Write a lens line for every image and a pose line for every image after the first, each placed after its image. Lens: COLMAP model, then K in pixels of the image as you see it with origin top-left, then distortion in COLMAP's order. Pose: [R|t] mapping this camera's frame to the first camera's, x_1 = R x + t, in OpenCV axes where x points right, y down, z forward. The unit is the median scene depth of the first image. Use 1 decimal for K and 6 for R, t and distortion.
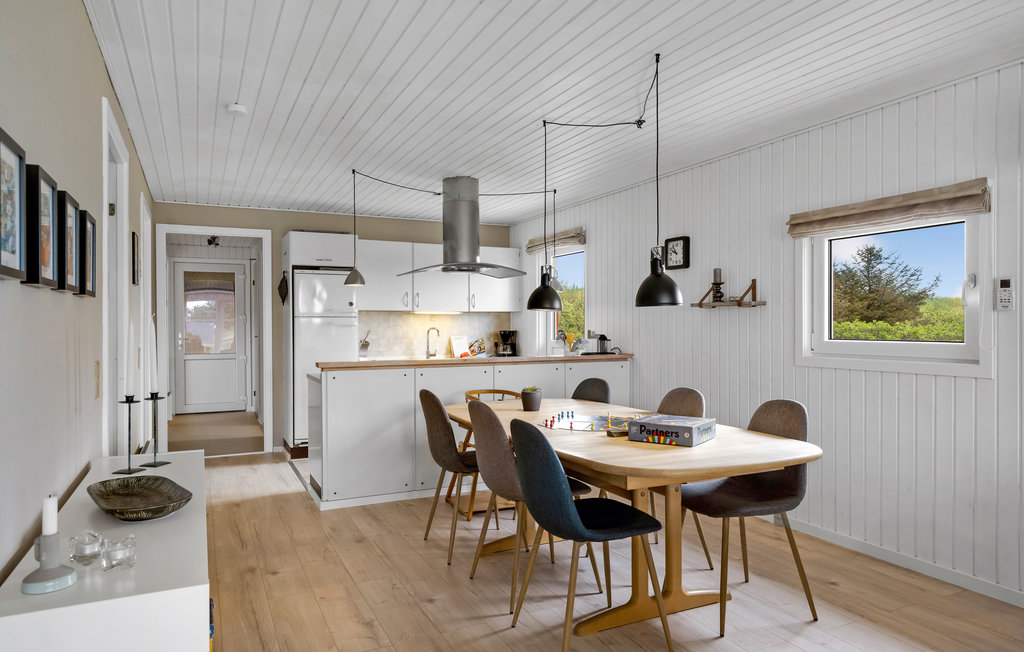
lens RADIAL K [[665.1, 0, 508.3], [0, 665.1, 327.8], [0, 0, 1]] dist [0.006034, 0.002142]
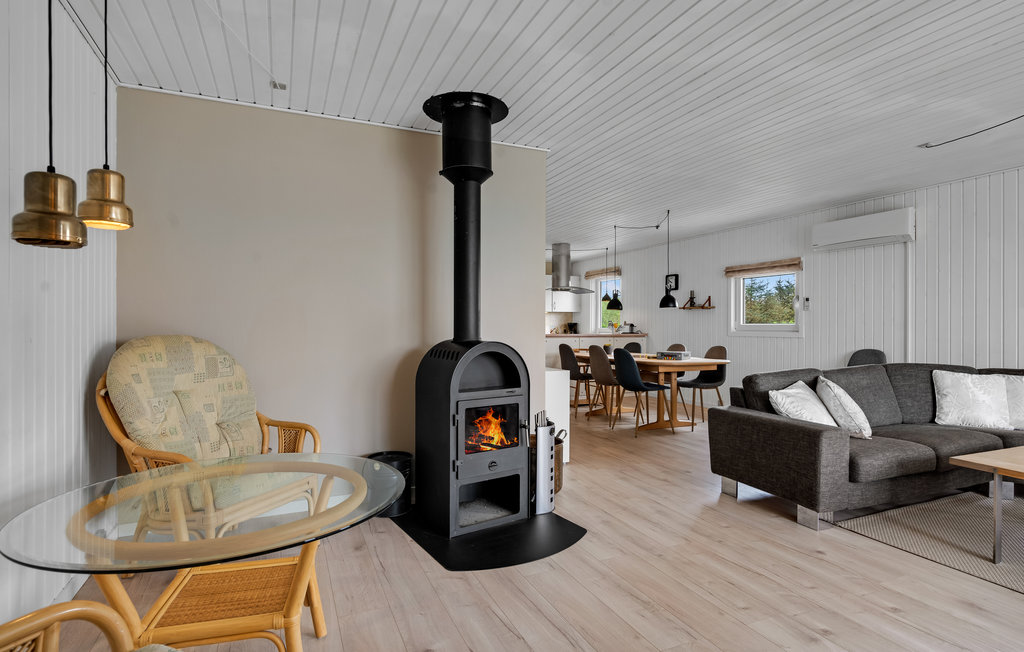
lens RADIAL K [[516.5, 0, 508.9], [0, 516.5, 326.0], [0, 0, 1]] dist [-0.012840, 0.001692]
pose [[0.999227, 0.007336, -0.038625, -0.221371], [-0.007462, 0.999967, -0.003118, 0.035499], [0.038601, 0.003404, 0.999249, -0.717619]]
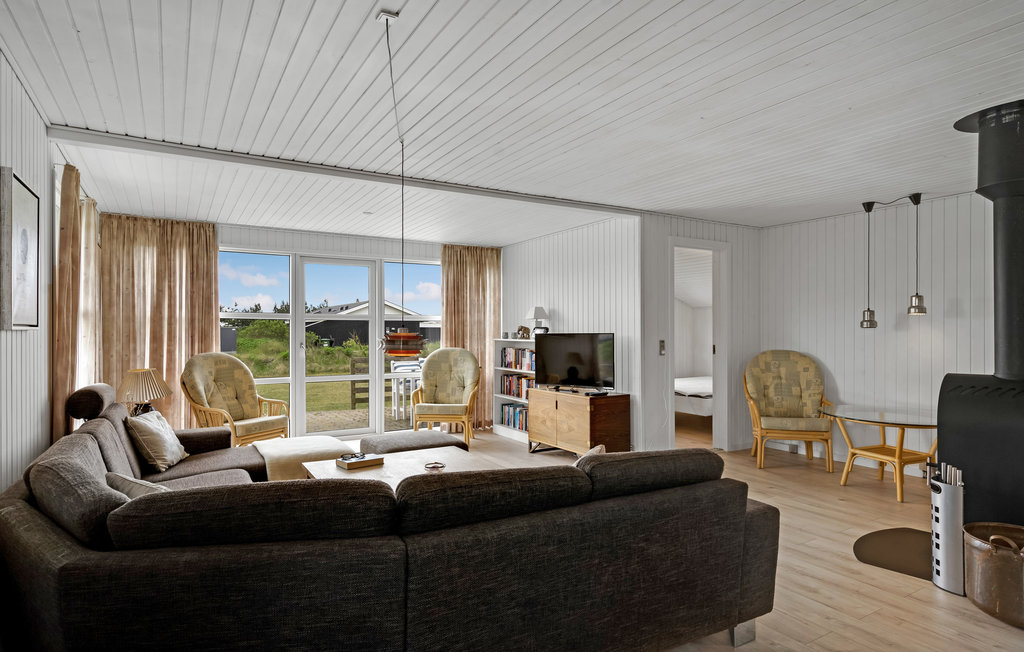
lens RADIAL K [[567.2, 0, 509.3], [0, 567.2, 330.7], [0, 0, 1]] dist [0.000277, 0.000442]
pose [[-0.995620, 0.005363, -0.093341, 0.408746], [0.004738, 0.999965, 0.006911, -0.010548], [0.093375, 0.006438, -0.995610, 0.717545]]
